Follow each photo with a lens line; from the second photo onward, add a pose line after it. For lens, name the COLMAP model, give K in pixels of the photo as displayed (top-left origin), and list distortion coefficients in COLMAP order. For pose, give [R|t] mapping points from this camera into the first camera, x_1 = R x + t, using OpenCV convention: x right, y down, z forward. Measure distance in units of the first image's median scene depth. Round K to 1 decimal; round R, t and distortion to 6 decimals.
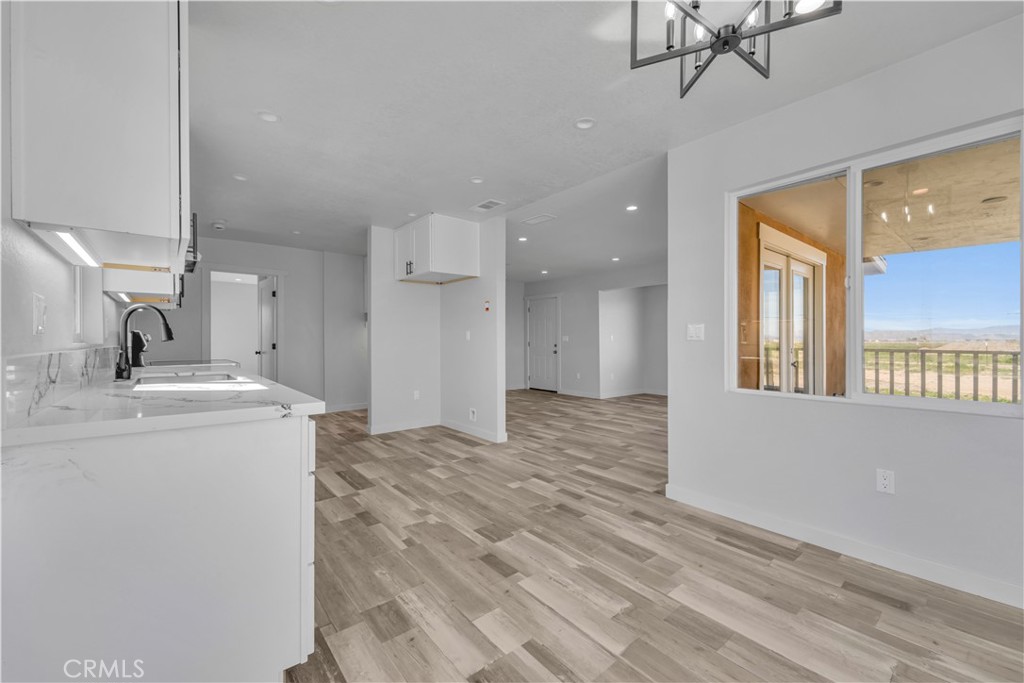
lens RADIAL K [[414.1, 0, 517.9], [0, 414.1, 334.5], [0, 0, 1]] dist [0.012696, -0.001682]
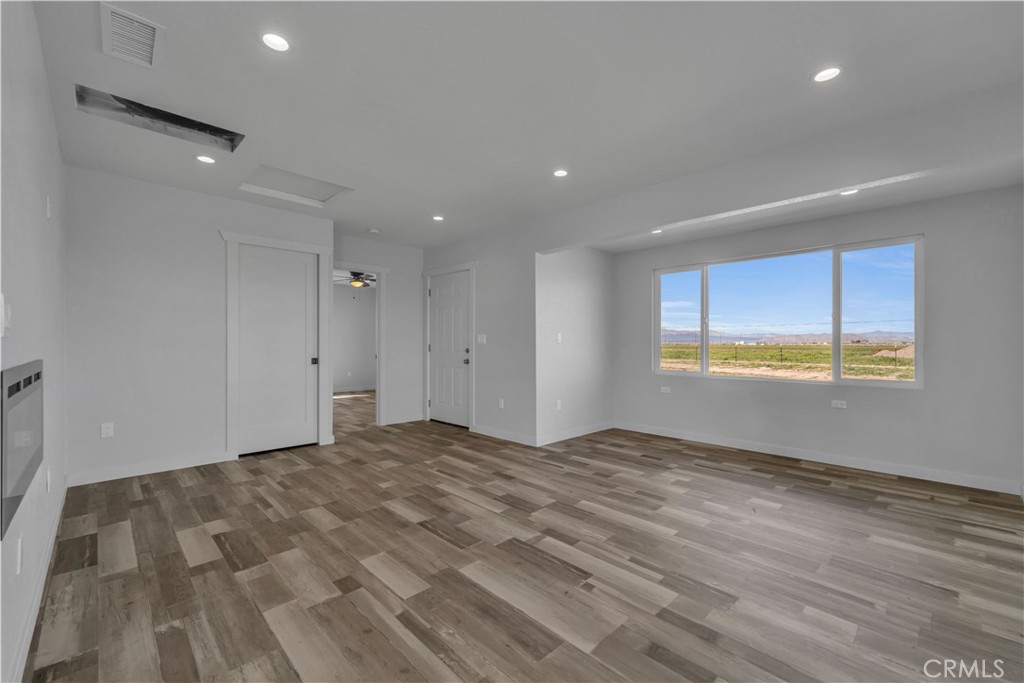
lens RADIAL K [[414.1, 0, 515.2], [0, 414.1, 340.0], [0, 0, 1]] dist [0.012696, -0.001682]
pose [[0.996719, -0.003167, 0.080875, 0.313503], [0.002500, 0.999962, 0.008349, 0.020251], [-0.080899, -0.008120, 0.996689, 1.123107]]
